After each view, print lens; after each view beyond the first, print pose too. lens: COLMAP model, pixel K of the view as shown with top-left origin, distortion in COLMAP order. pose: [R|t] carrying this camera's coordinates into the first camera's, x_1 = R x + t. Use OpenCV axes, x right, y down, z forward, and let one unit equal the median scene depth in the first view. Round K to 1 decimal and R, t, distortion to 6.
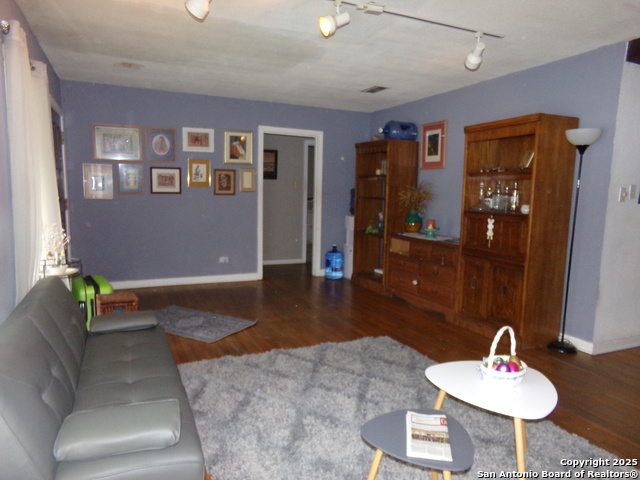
lens RADIAL K [[444.5, 0, 320.9], [0, 444.5, 248.4], [0, 0, 1]] dist [-0.111149, 0.136032]
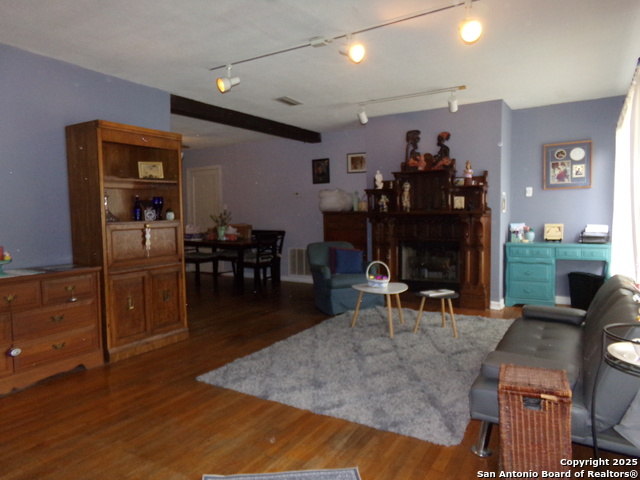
lens RADIAL K [[444.5, 0, 320.9], [0, 444.5, 248.4], [0, 0, 1]] dist [-0.111149, 0.136032]
pose [[-0.564199, -0.081959, 0.821561, -0.629290], [0.100544, 0.980835, 0.166896, -0.148181], [-0.819494, 0.176766, -0.545145, 1.233250]]
